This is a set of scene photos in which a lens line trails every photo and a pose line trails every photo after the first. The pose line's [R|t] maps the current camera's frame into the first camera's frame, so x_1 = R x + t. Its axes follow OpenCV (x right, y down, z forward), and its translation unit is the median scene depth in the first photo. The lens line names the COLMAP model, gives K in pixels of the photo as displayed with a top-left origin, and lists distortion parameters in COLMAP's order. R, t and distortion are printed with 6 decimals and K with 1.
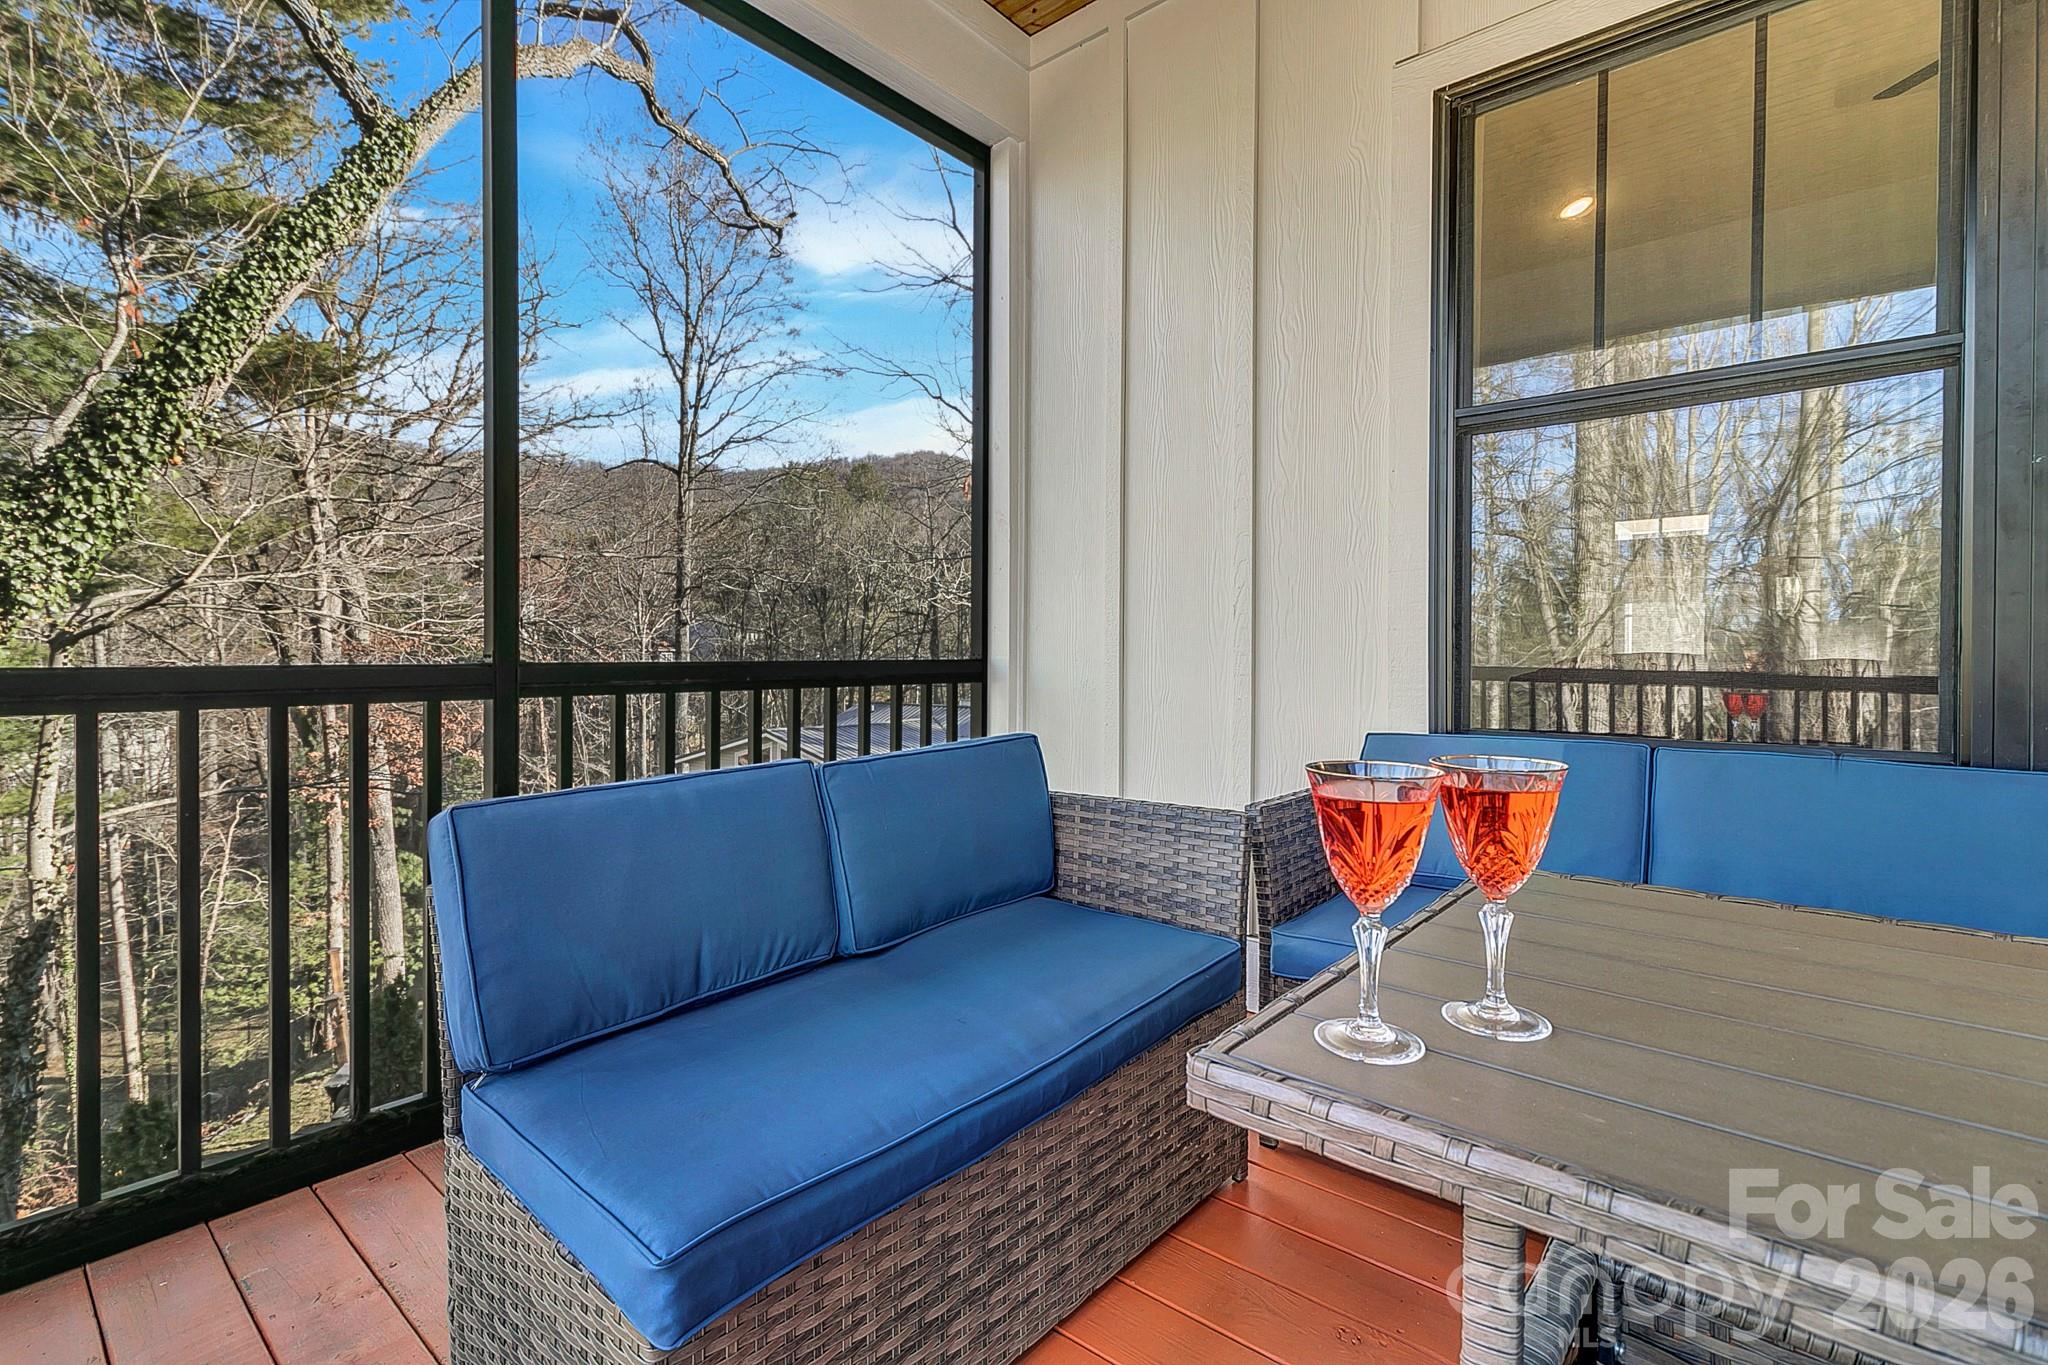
lens RADIAL K [[939.3, 0, 1024.9], [0, 939.3, 665.3], [0, 0, 1]] dist [0.004764, -0.000012]
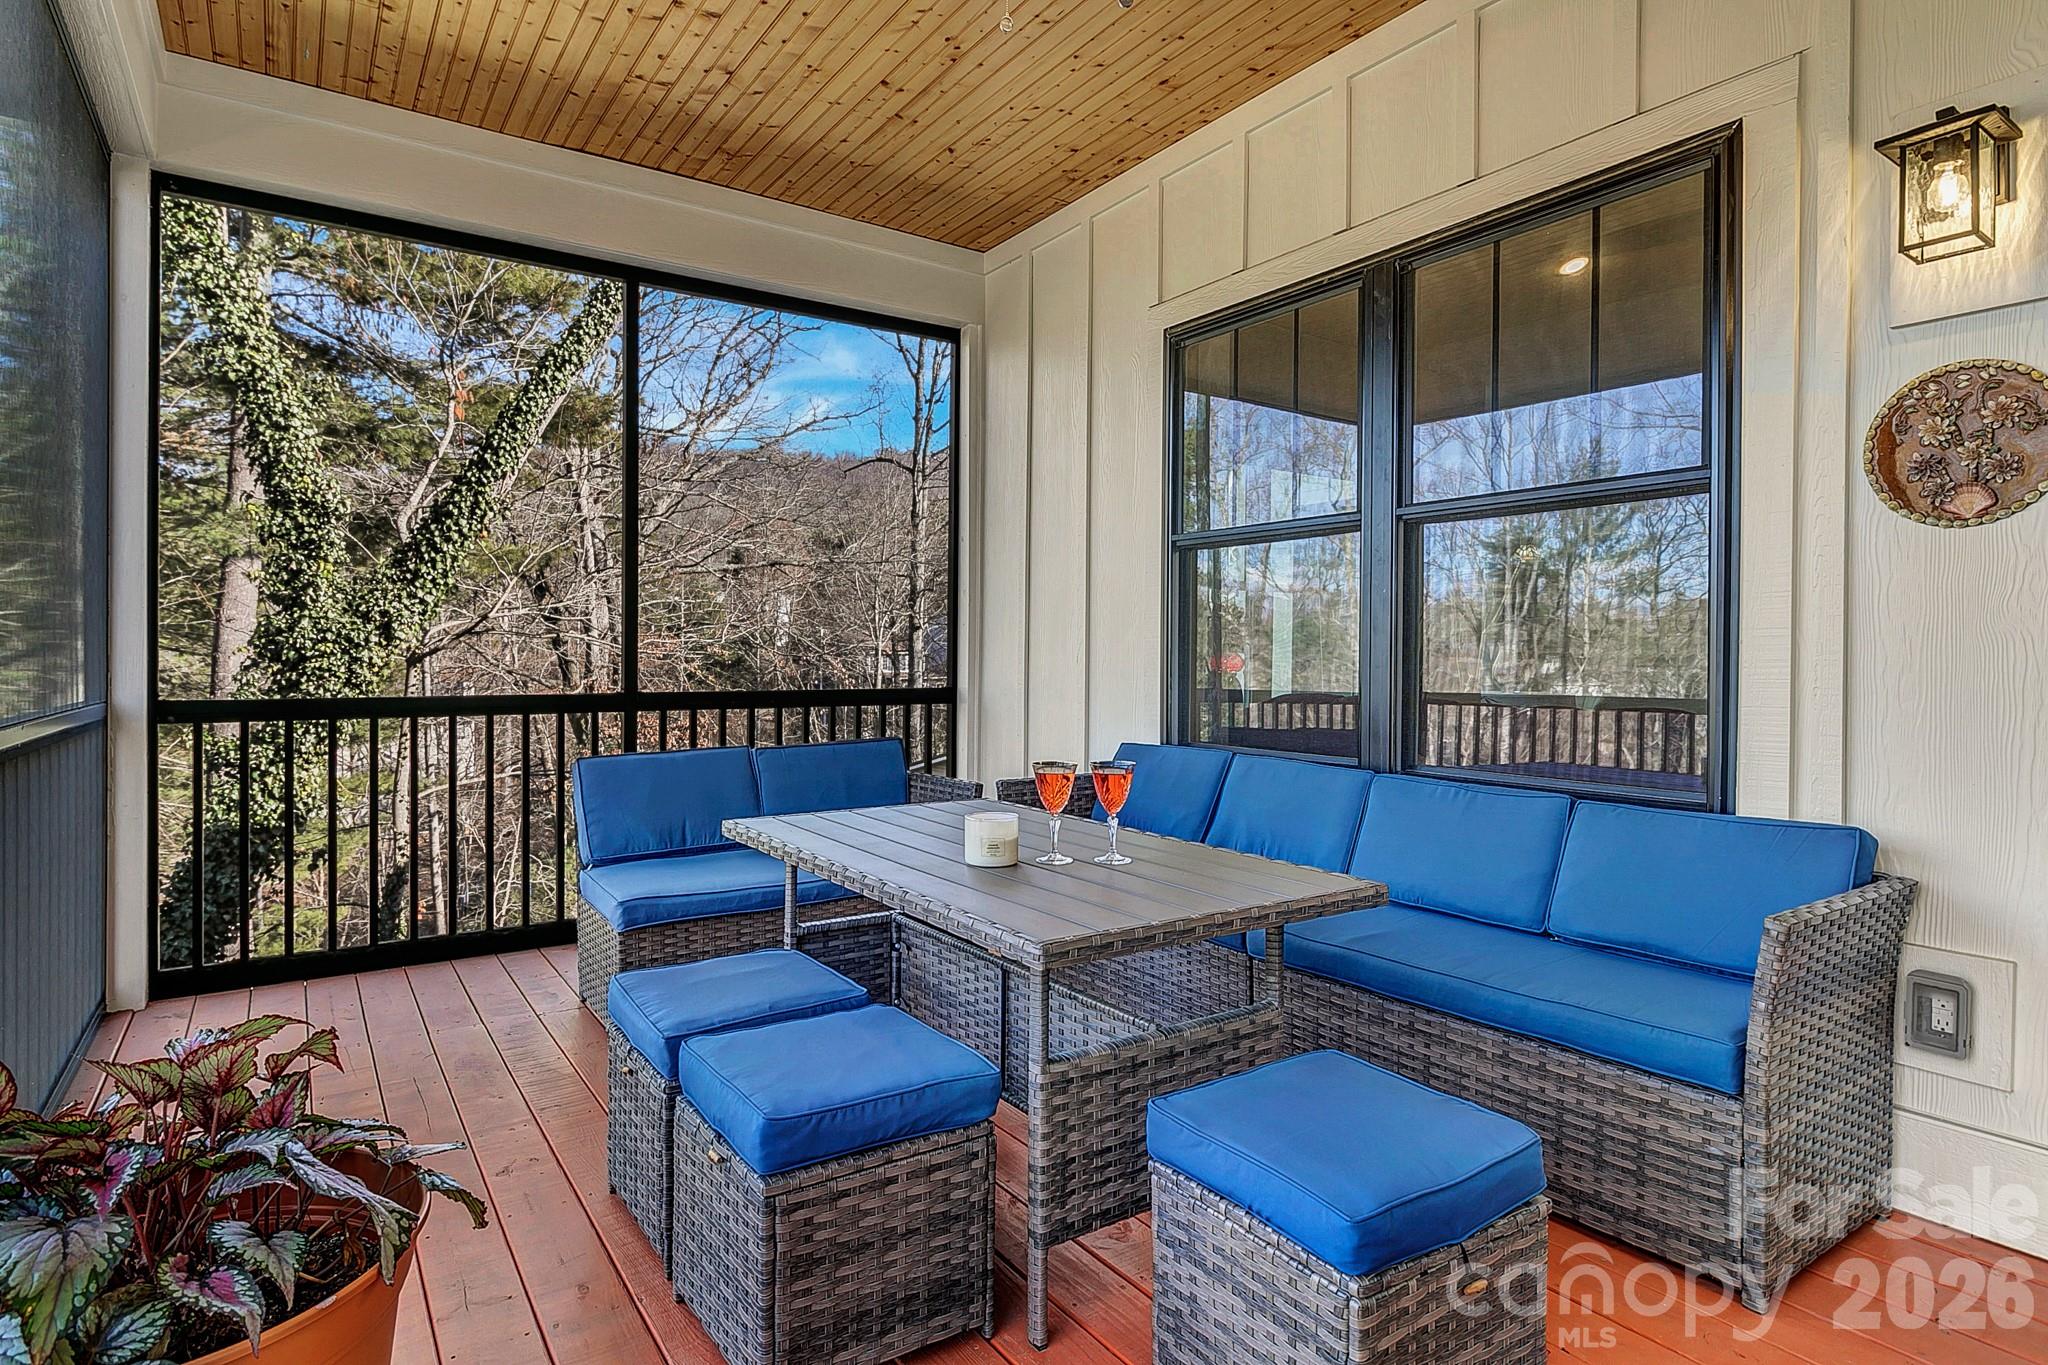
lens RADIAL K [[1078.1, 0, 1018.1], [0, 1078.1, 667.7], [0, 0, 1]] dist [-0.000849, -0.000017]
pose [[0.963905, 0.006550, -0.266165, 0.304686], [-0.007311, 0.999972, -0.001871, -0.021646], [0.266145, 0.003749, 0.963926, -0.344976]]
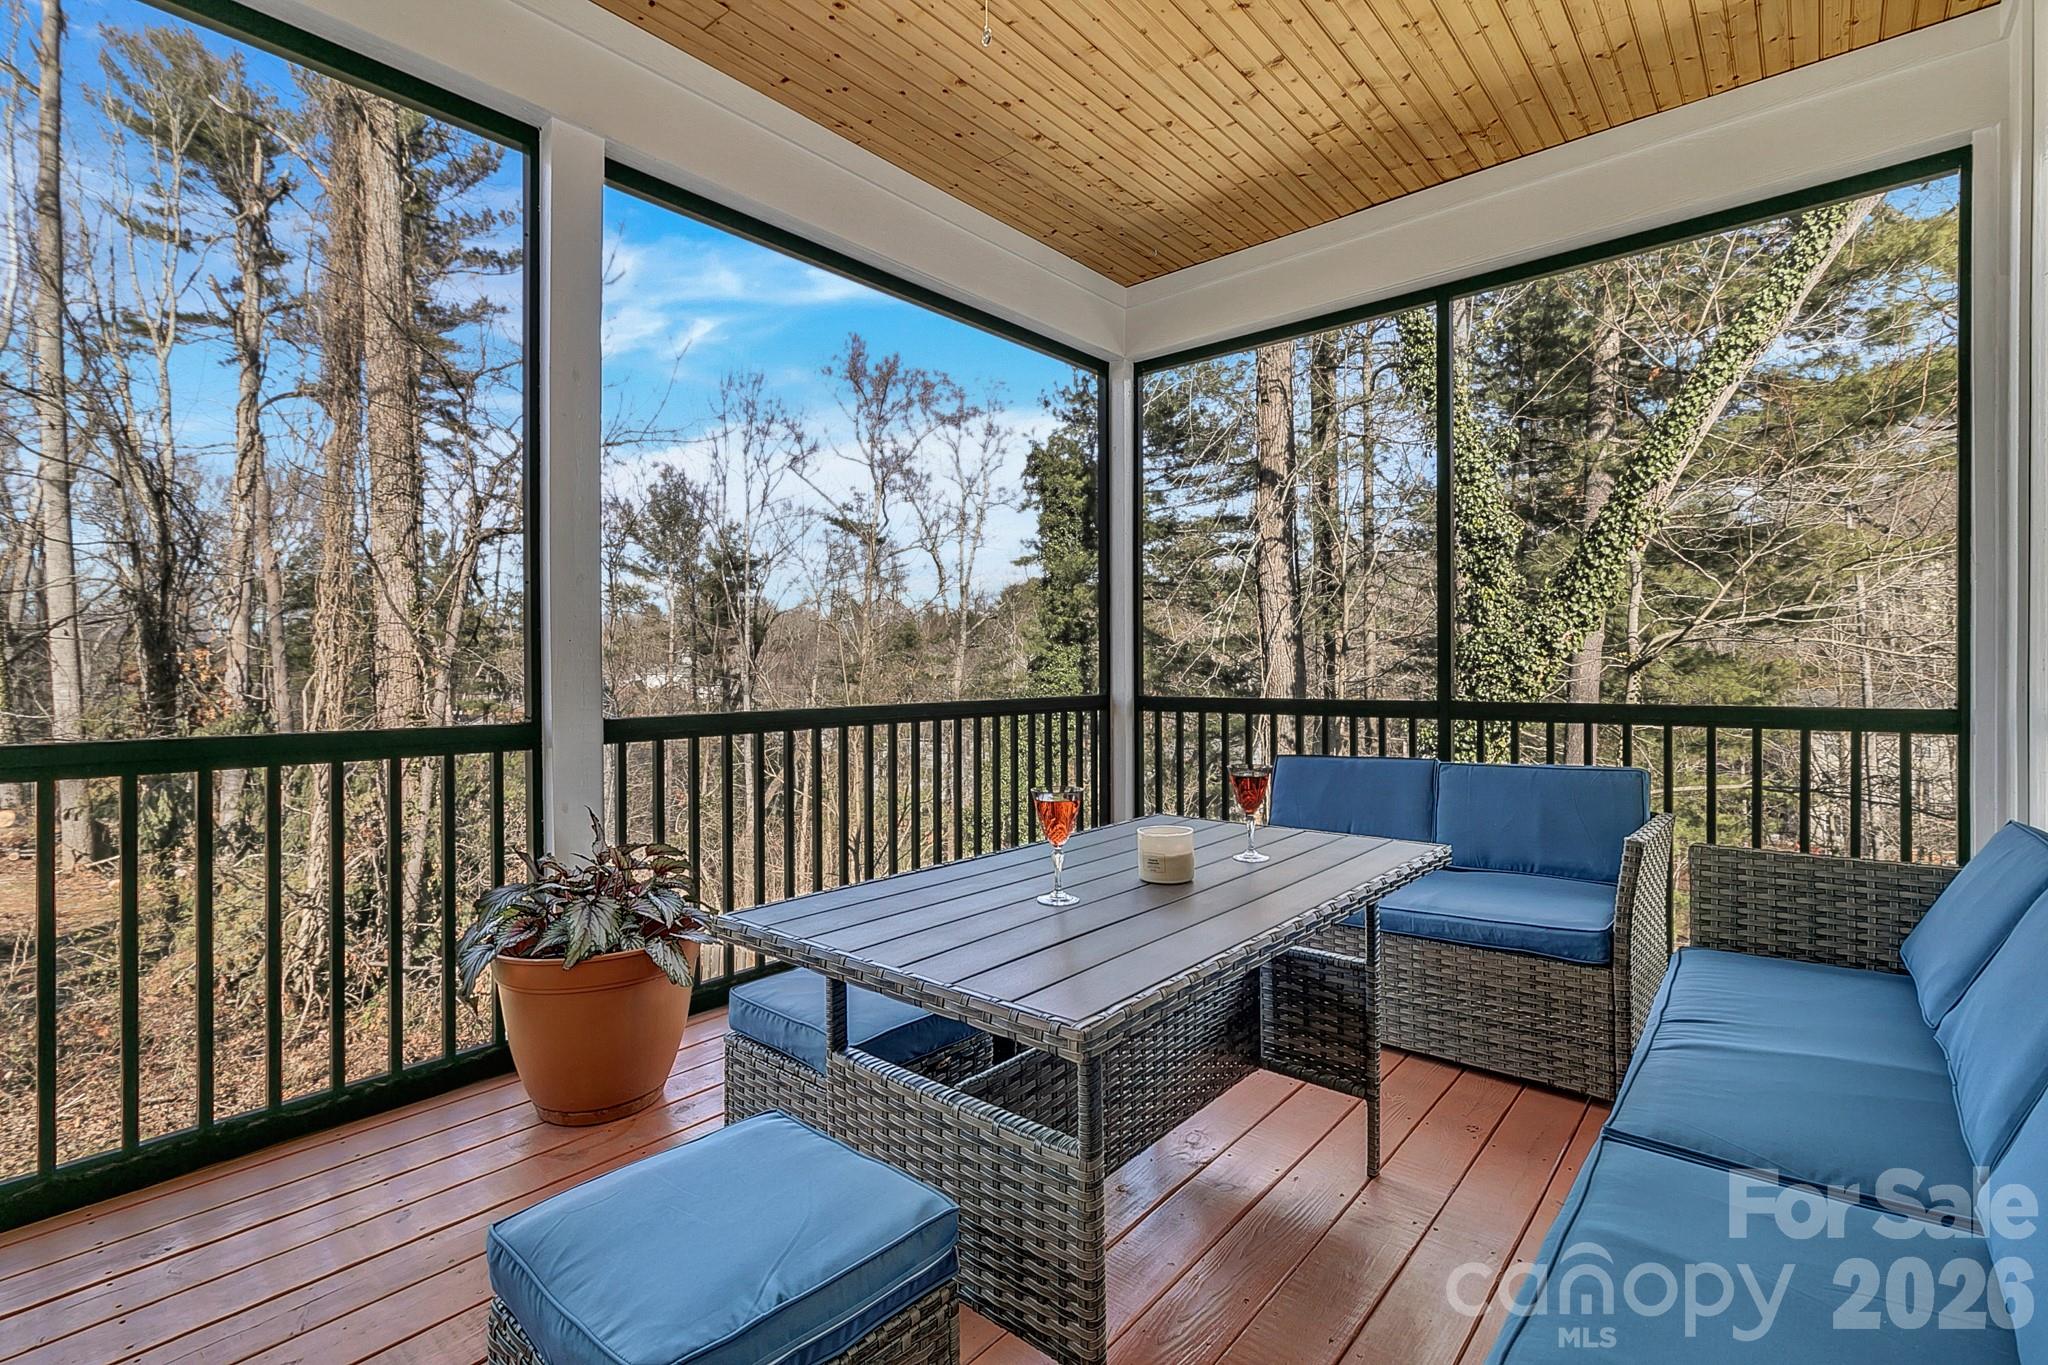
lens RADIAL K [[939.3, 0, 1024.9], [0, 939.3, 665.3], [0, 0, 1]] dist [0.004764, -0.000012]
pose [[-0.000663, -0.000538, -1.000000, 0.550114], [-0.006548, 0.999978, -0.000534, -0.027525], [0.999978, 0.006547, -0.000666, 0.066500]]
